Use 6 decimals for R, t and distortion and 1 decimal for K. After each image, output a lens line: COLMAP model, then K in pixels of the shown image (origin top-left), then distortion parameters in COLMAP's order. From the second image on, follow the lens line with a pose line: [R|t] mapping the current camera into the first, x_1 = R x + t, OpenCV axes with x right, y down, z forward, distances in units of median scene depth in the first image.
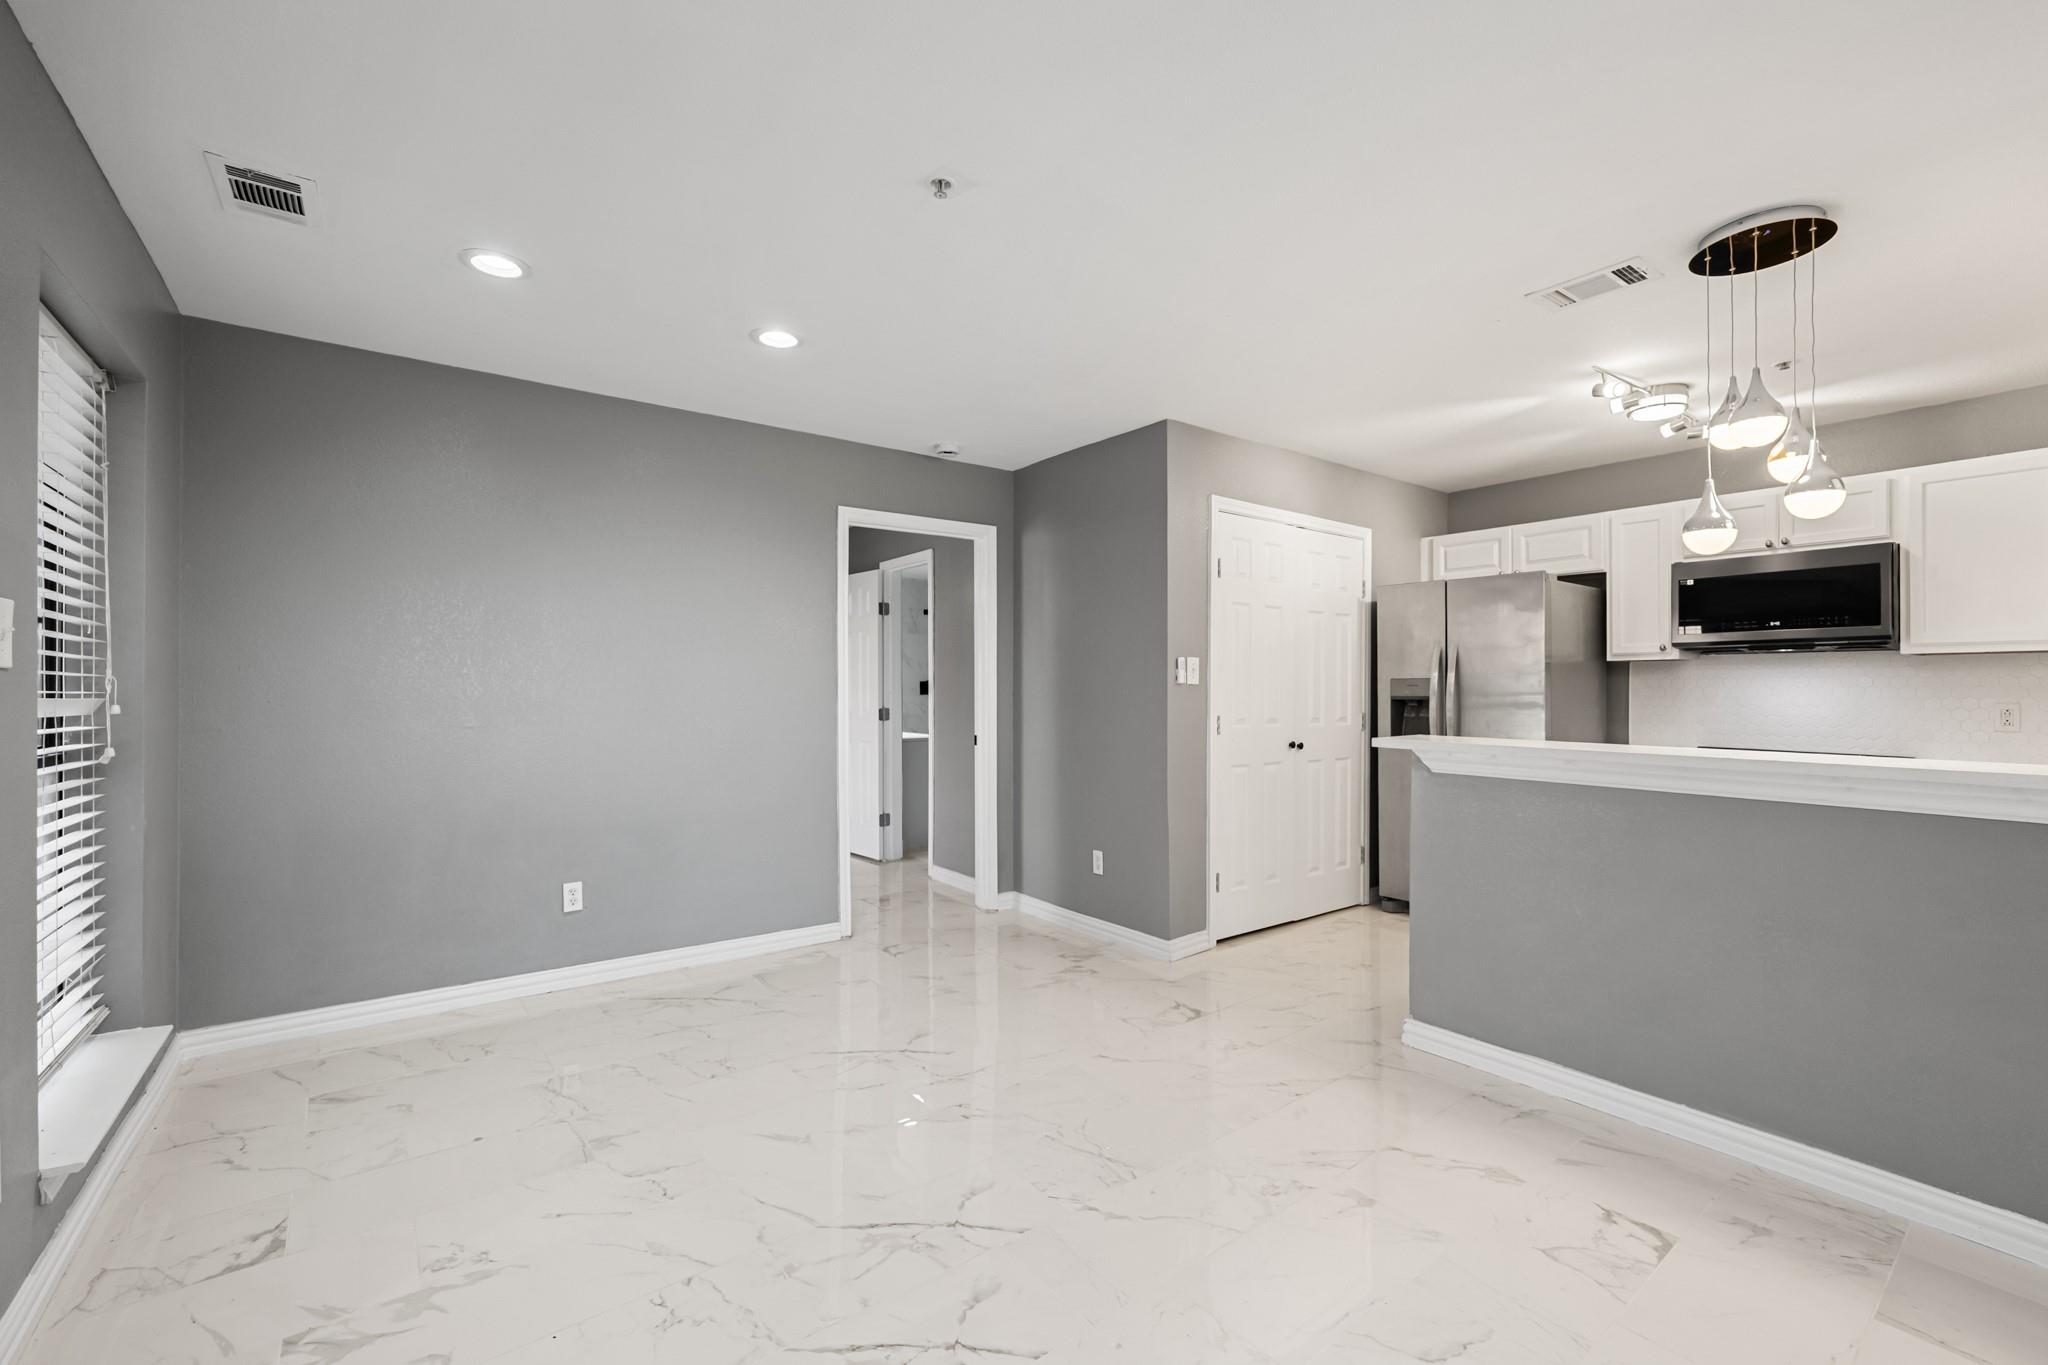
lens RADIAL K [[865.5, 0, 1031.1], [0, 865.5, 684.3], [0, 0, 1]] dist [0.001070, 0.000338]
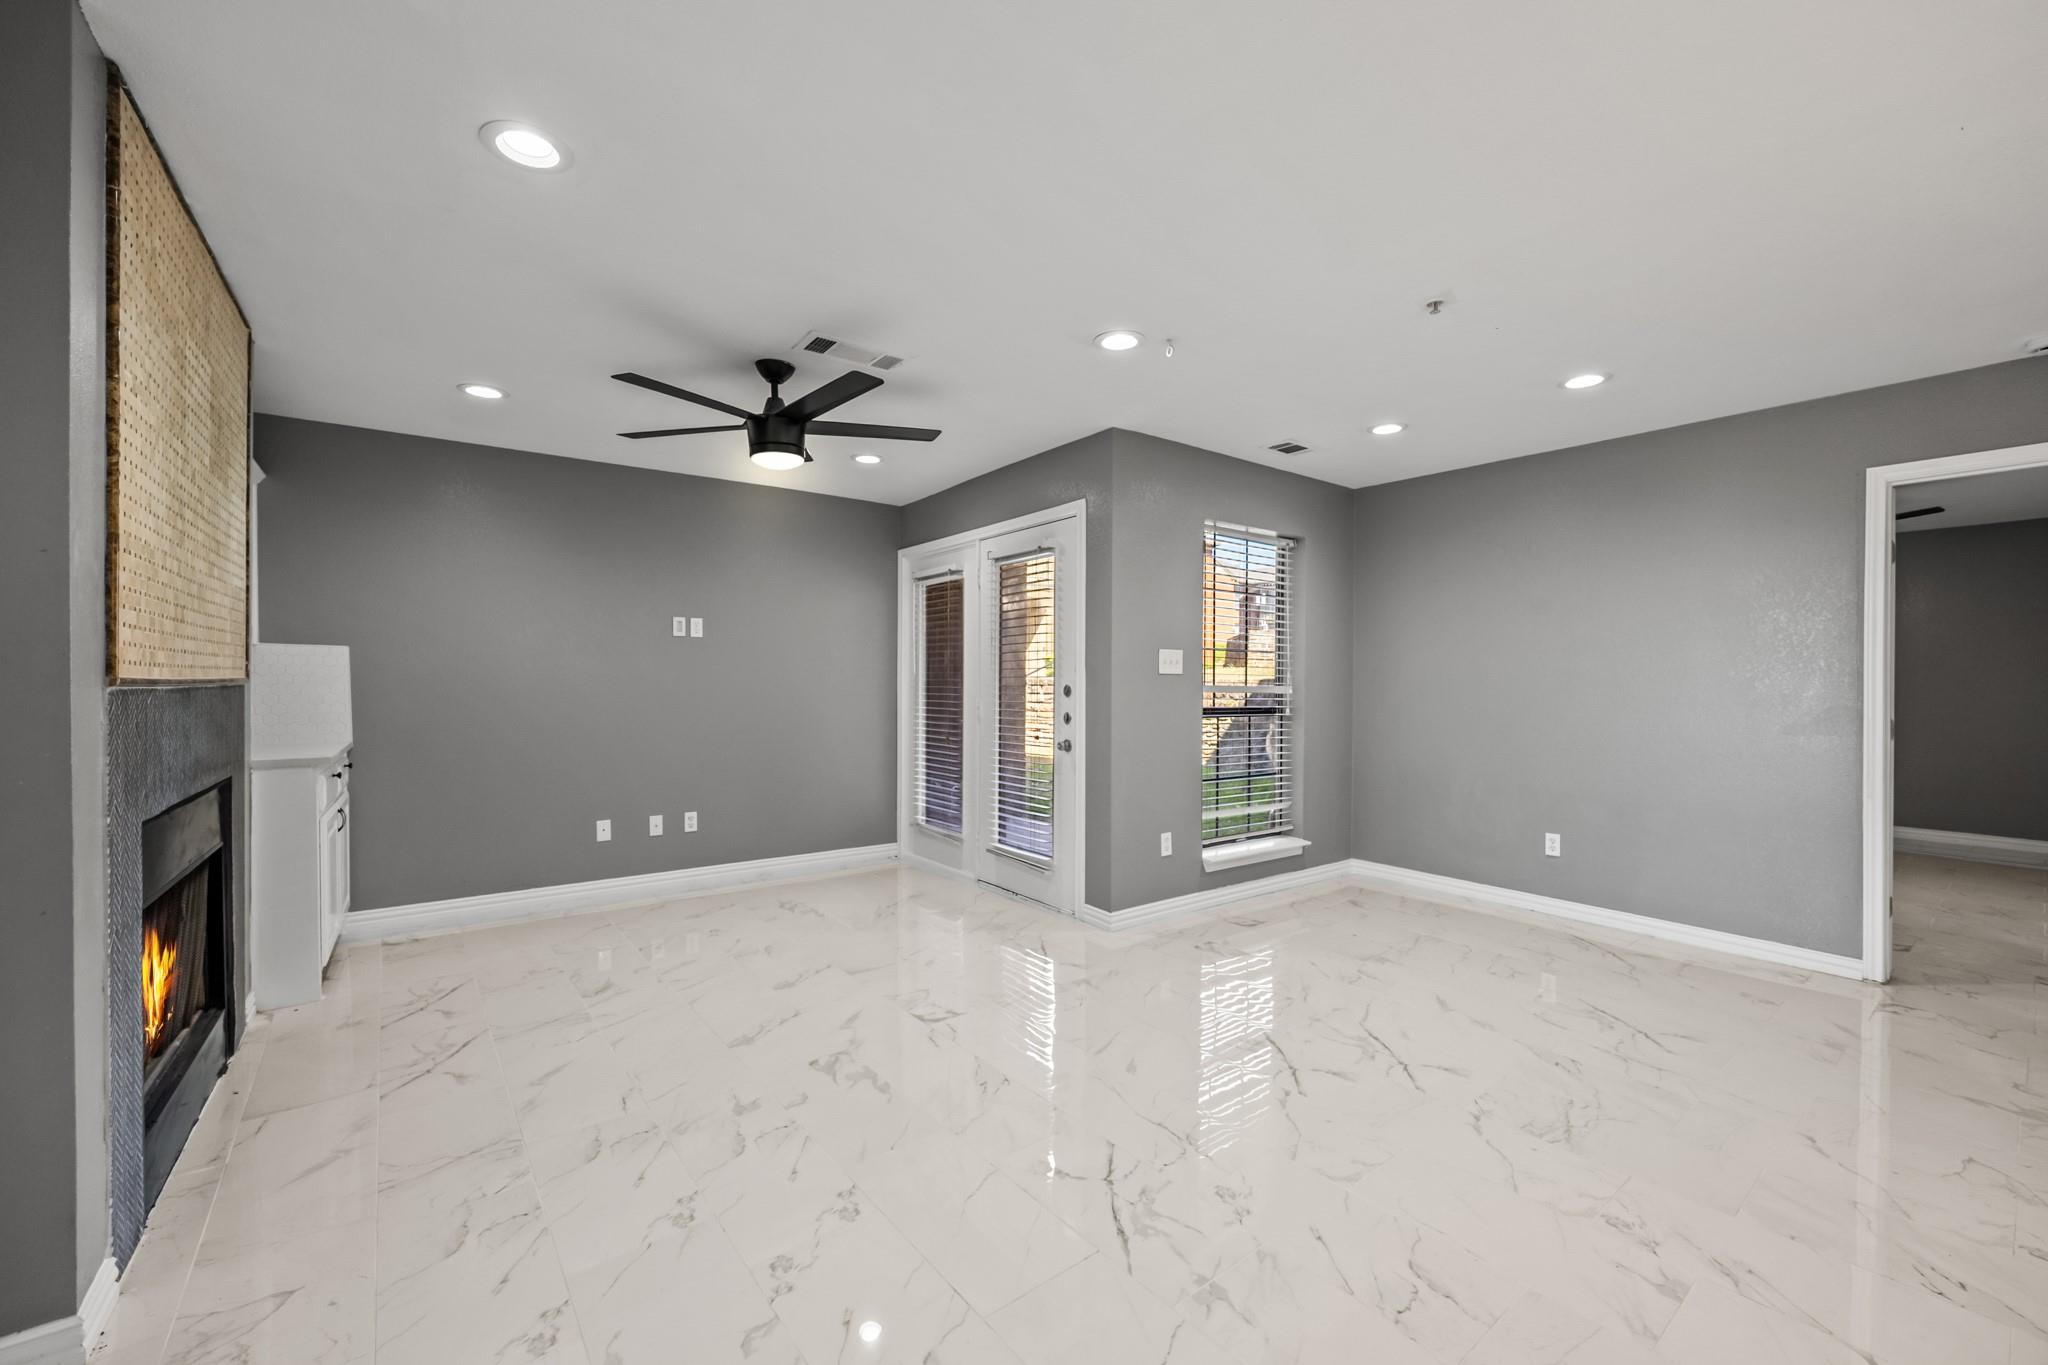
lens RADIAL K [[818.5, 0, 1030.1], [0, 818.5, 683.8], [0, 0, 1]] dist [-0.006564, 0.000661]
pose [[0.002920, 0.004112, -0.999987, 0.702927], [-0.001194, 0.999991, 0.004108, 0.001651], [0.999995, 0.001182, 0.002925, 0.223527]]
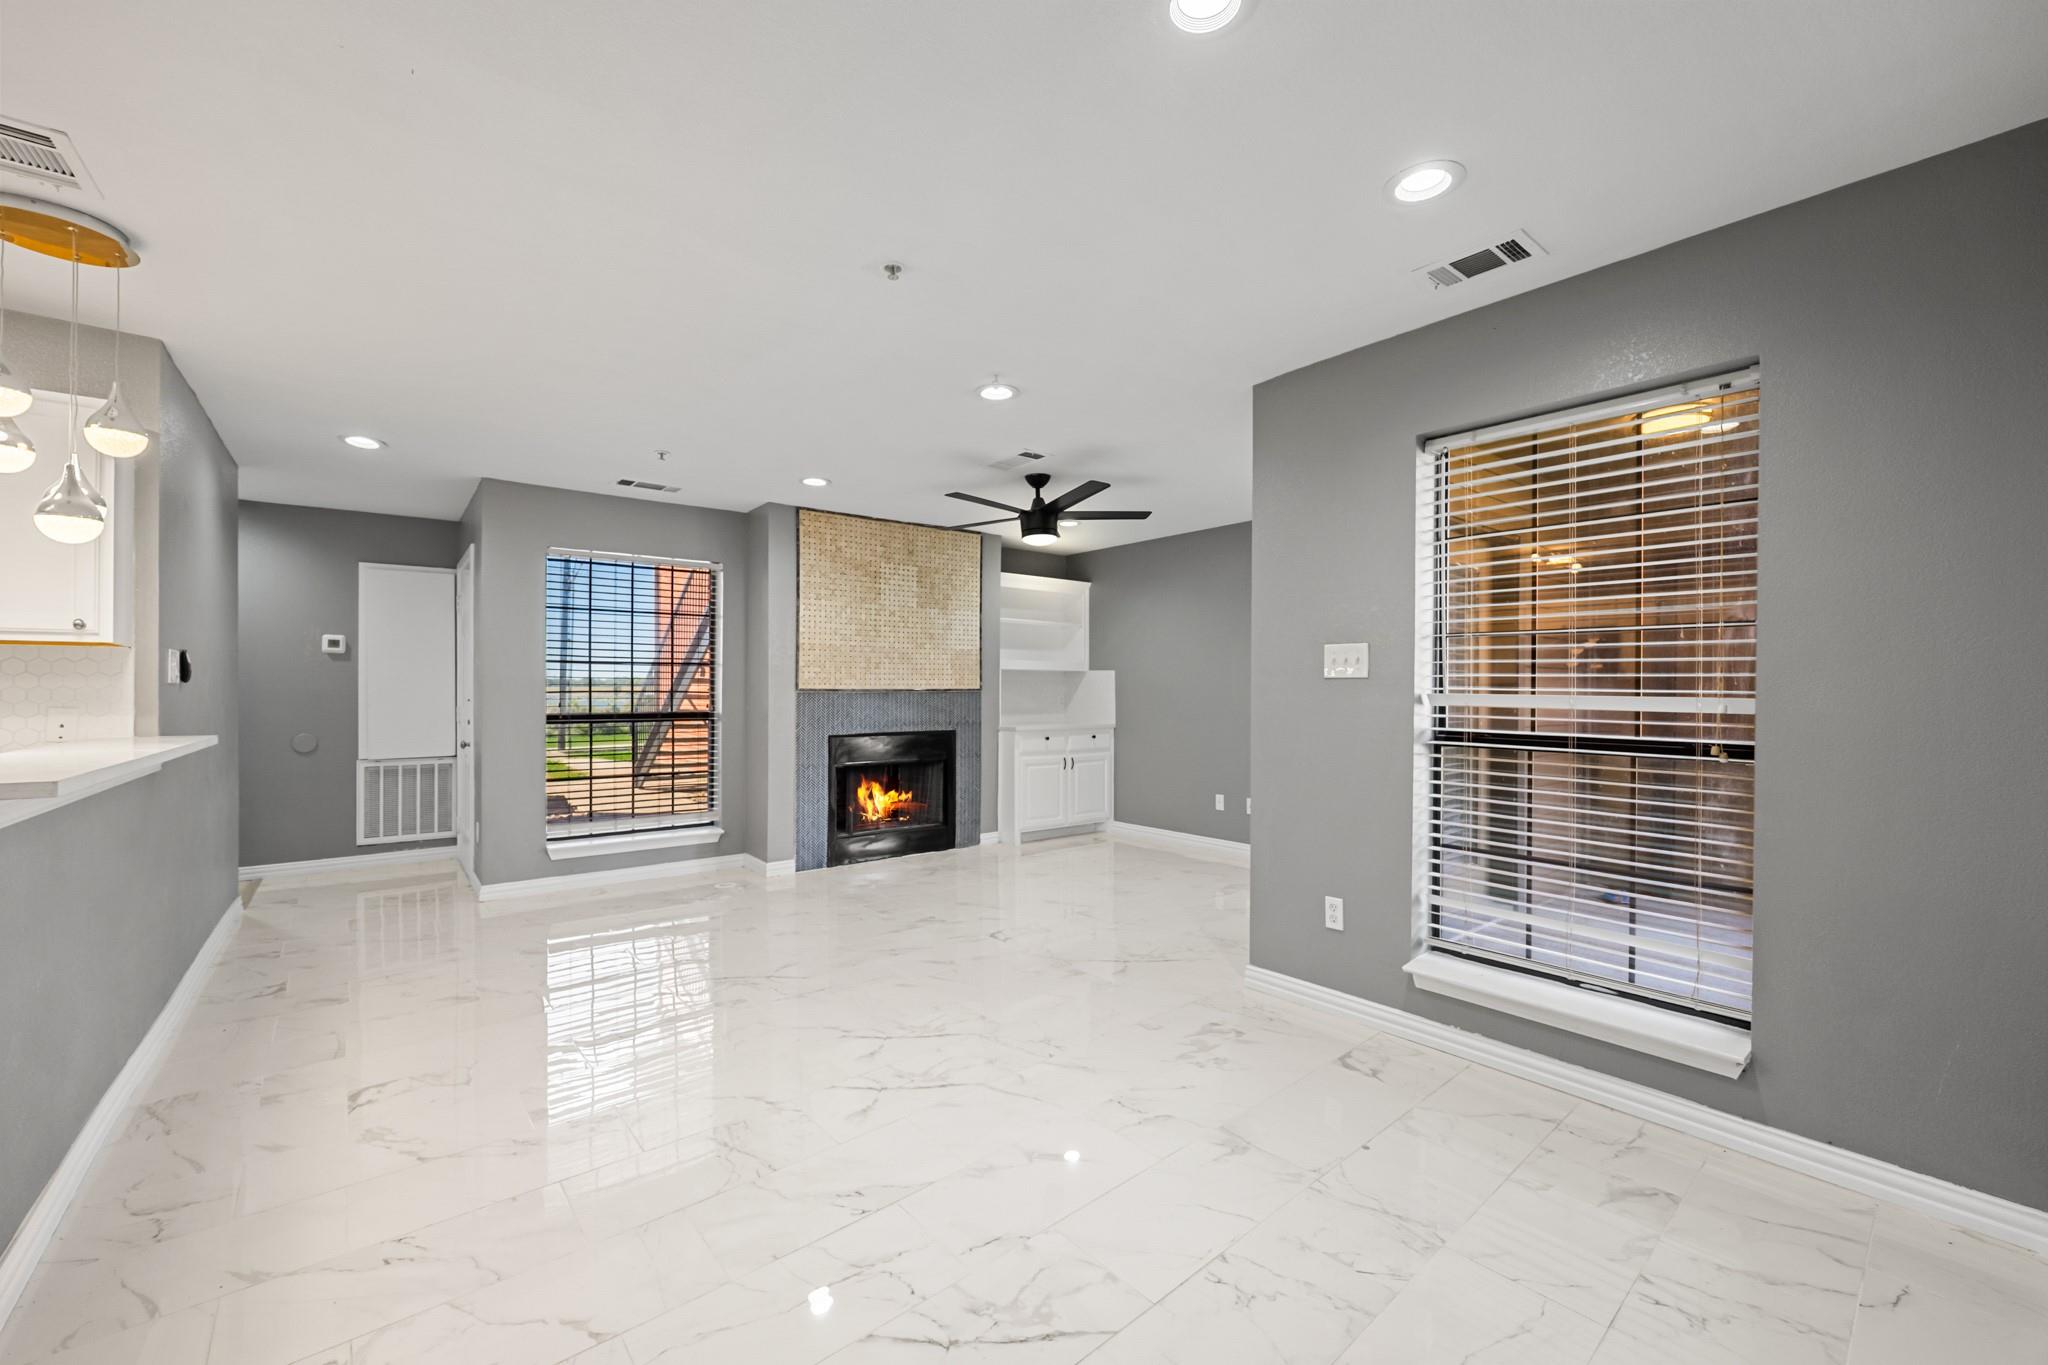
lens RADIAL K [[818.5, 0, 1030.1], [0, 818.5, 683.8], [0, 0, 1]] dist [-0.006564, 0.000661]
pose [[-0.999012, 0.000100, -0.044434, -0.148864], [0.000494, 0.999961, -0.008856, 0.005476], [0.044431, -0.008869, -0.998973, 1.300721]]
